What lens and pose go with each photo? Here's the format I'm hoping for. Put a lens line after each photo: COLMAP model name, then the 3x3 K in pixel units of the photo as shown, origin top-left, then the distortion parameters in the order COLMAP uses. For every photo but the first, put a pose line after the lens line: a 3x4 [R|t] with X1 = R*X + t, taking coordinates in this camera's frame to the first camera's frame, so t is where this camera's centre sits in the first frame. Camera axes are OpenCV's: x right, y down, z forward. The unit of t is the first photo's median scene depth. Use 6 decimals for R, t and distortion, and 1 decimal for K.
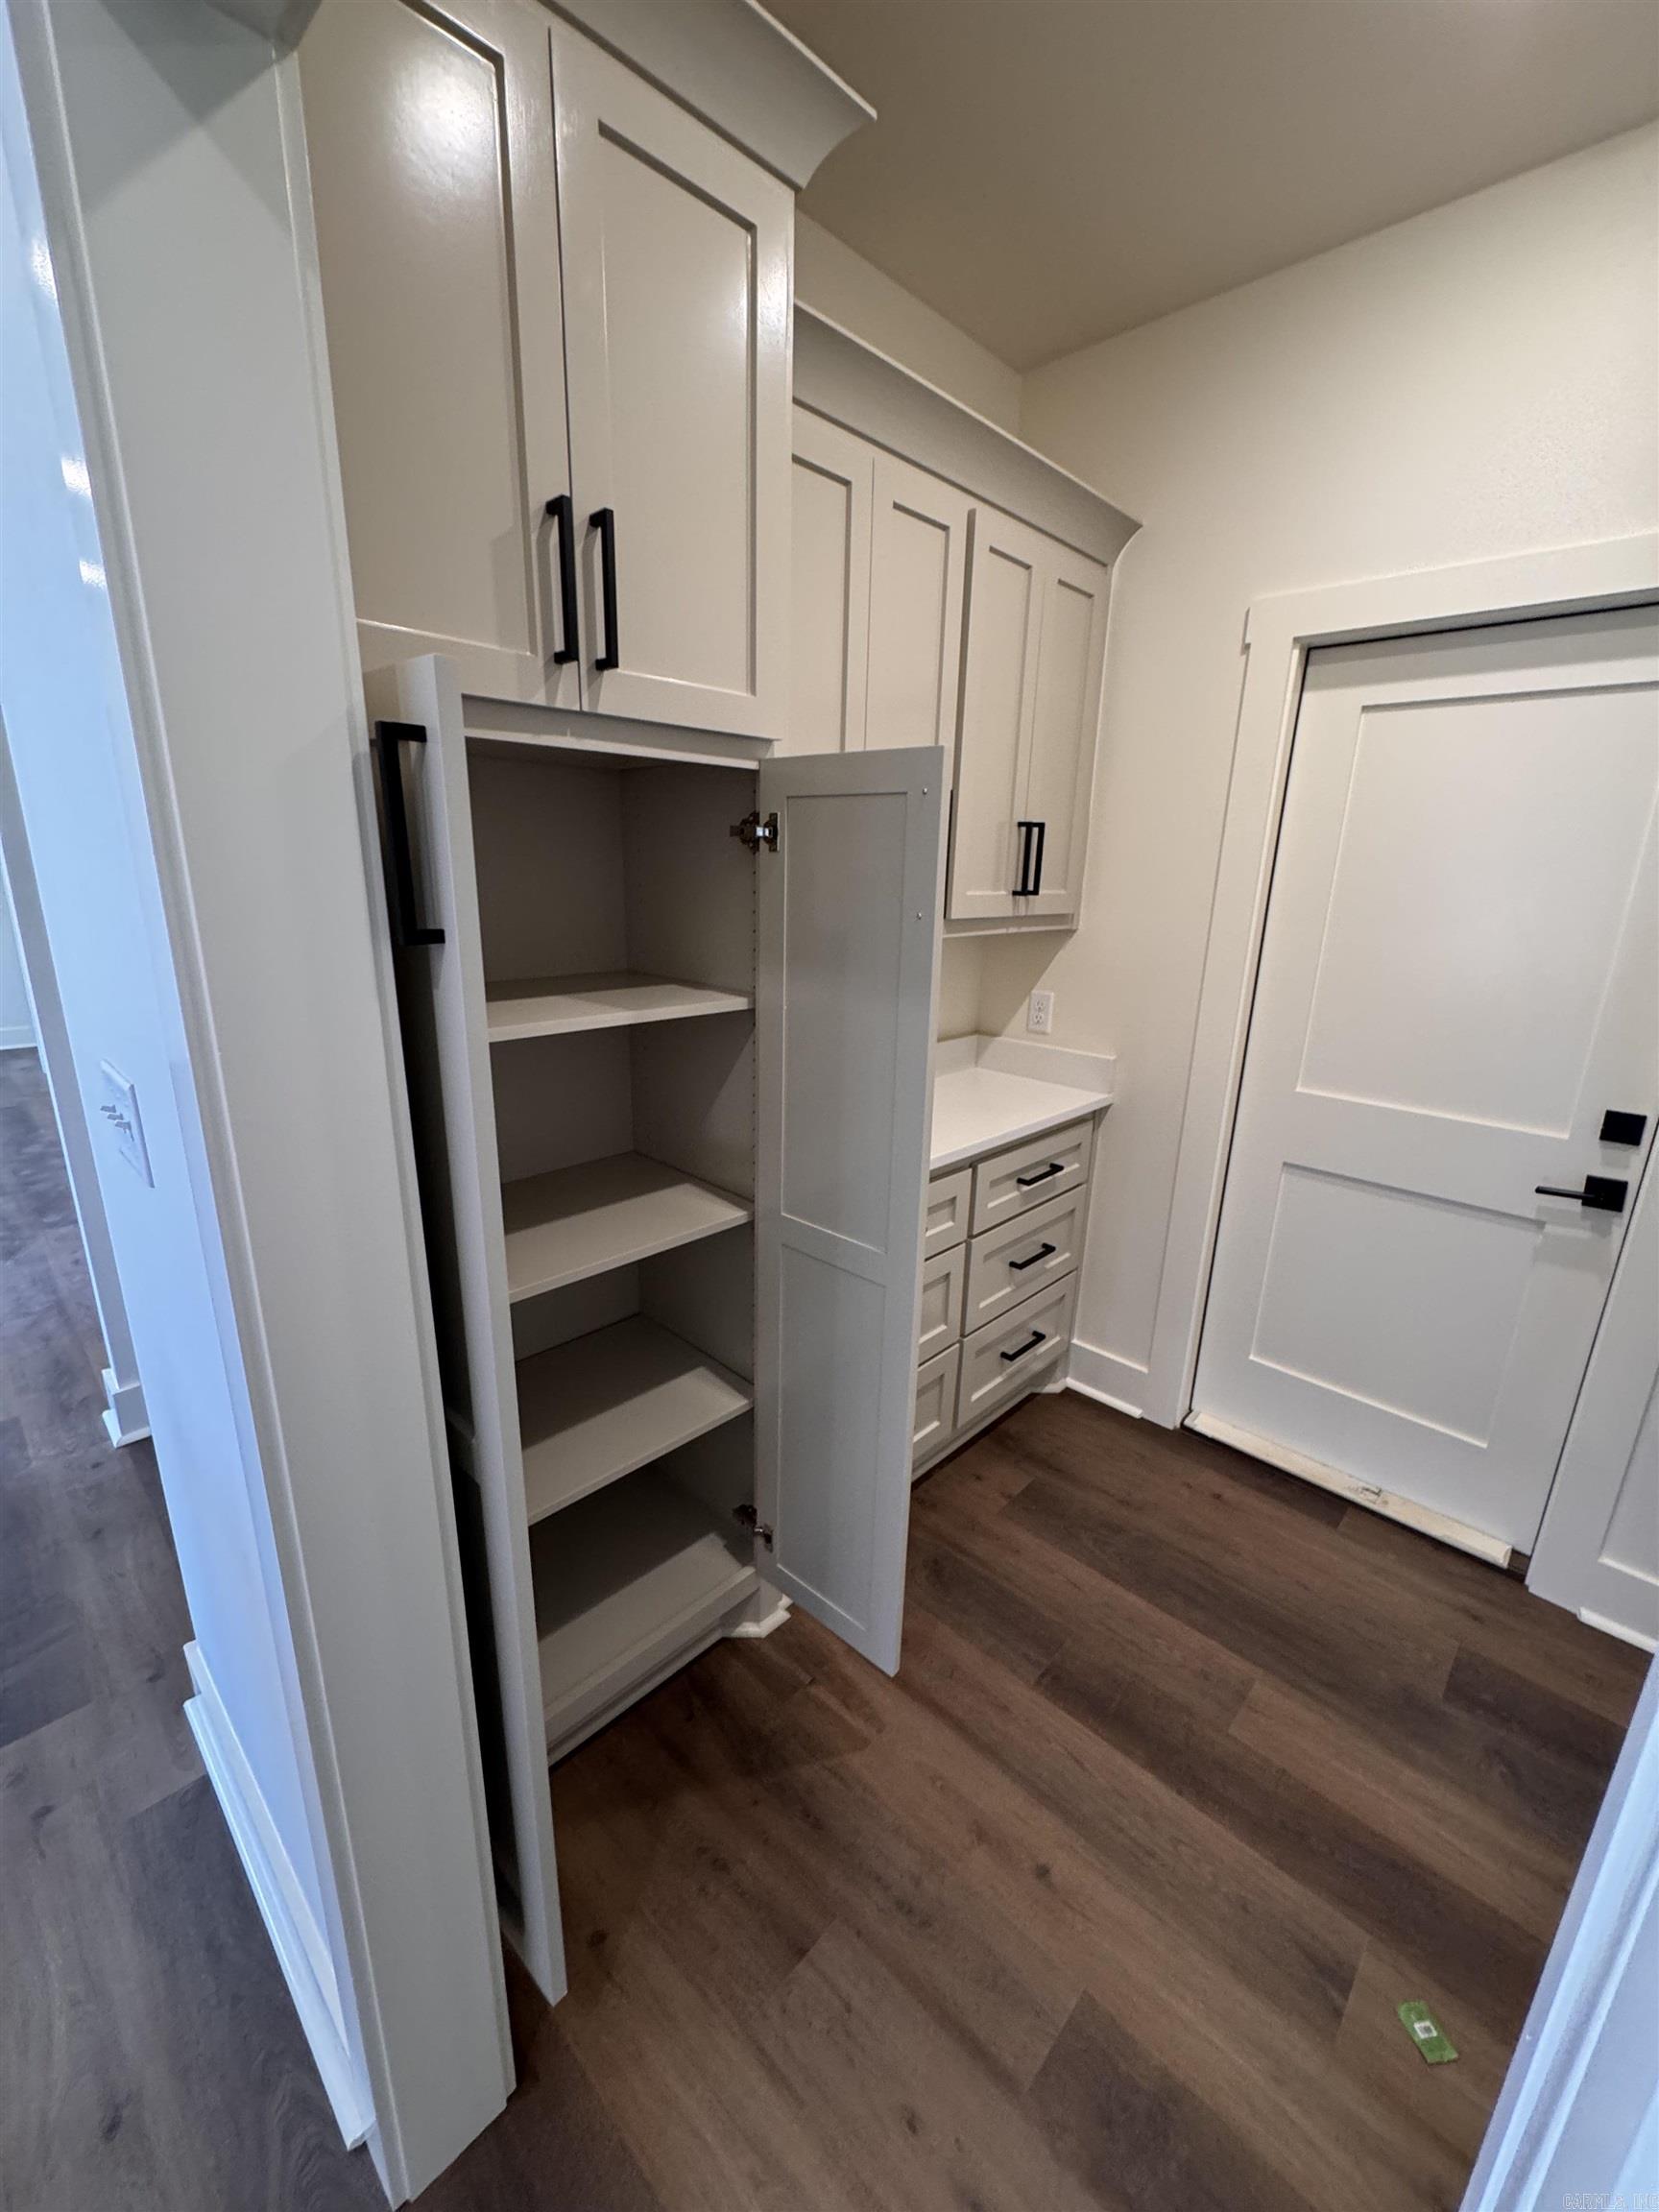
lens RADIAL K [[883.2, 0, 820.7], [0, 883.2, 1107.7], [0, 0, 1]] dist [-0.005278, 0.000477]
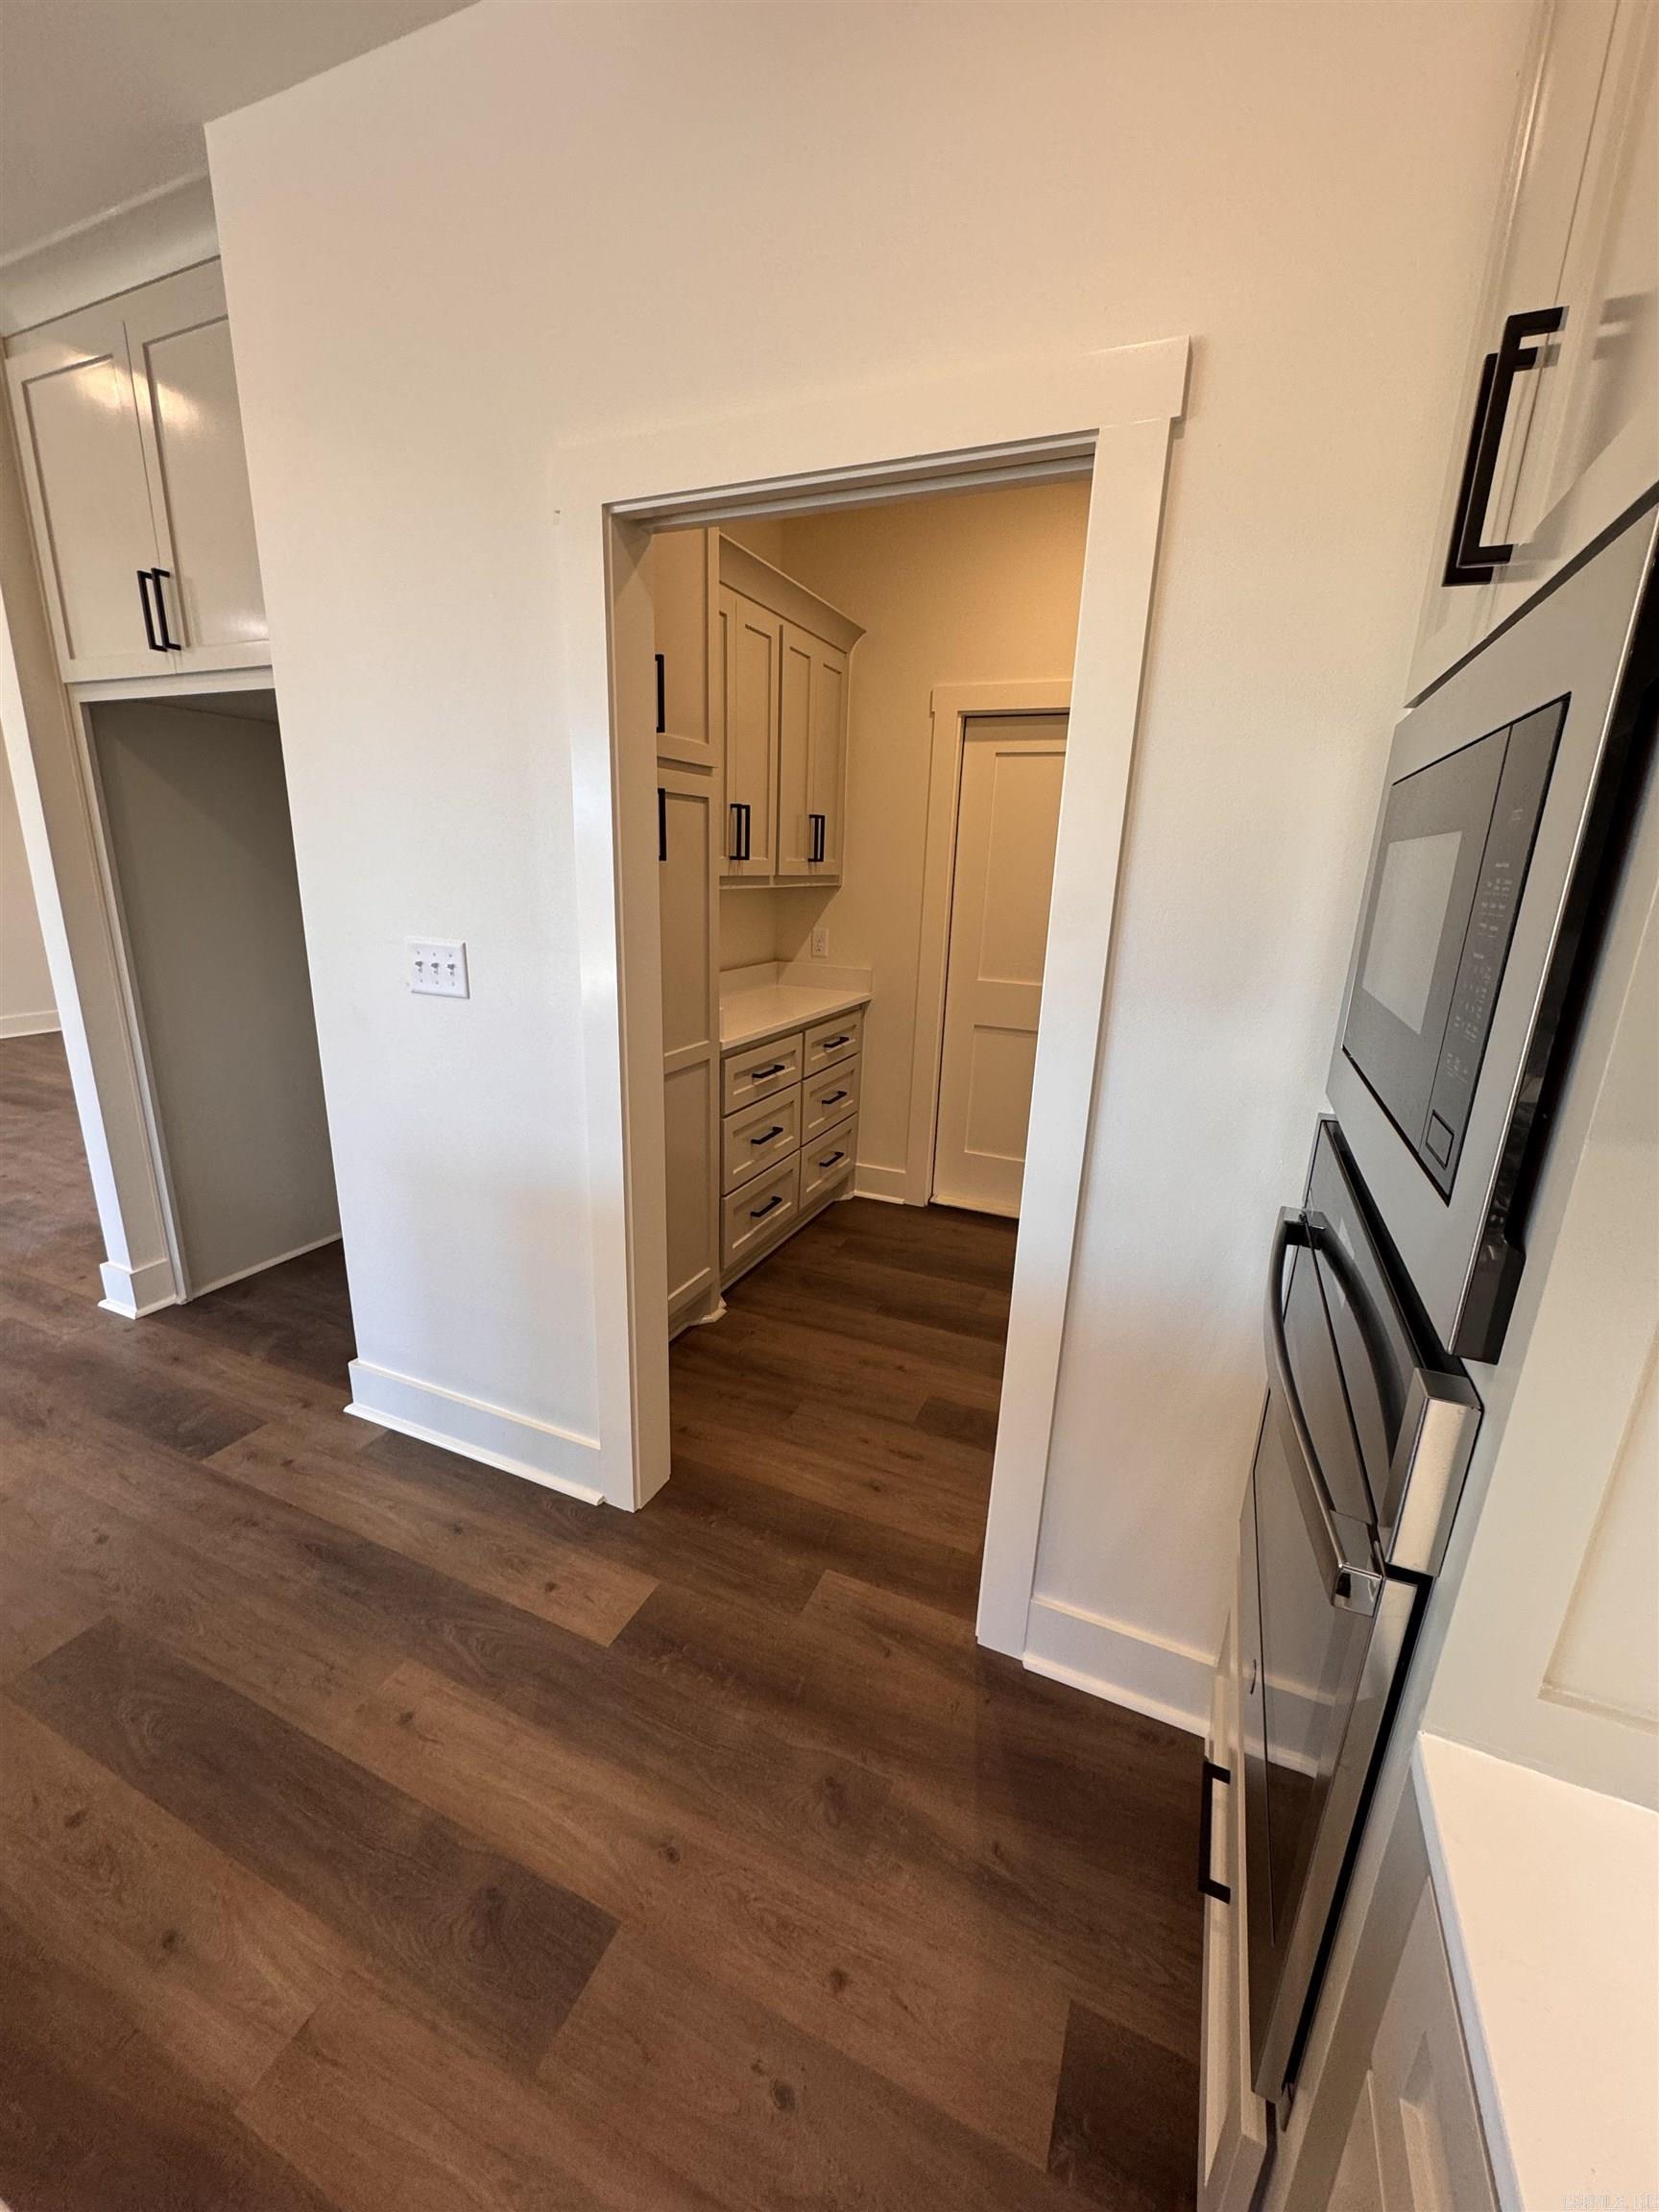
lens RADIAL K [[883.2, 0, 826.7], [0, 883.2, 1102.8], [0, 0, 1]] dist [-0.005278, 0.000477]
pose [[0.938362, -0.085426, 0.334931, -0.308193], [0.082353, 0.996329, 0.023394, 0.149695], [-0.335699, 0.005631, 0.941952, -0.475662]]
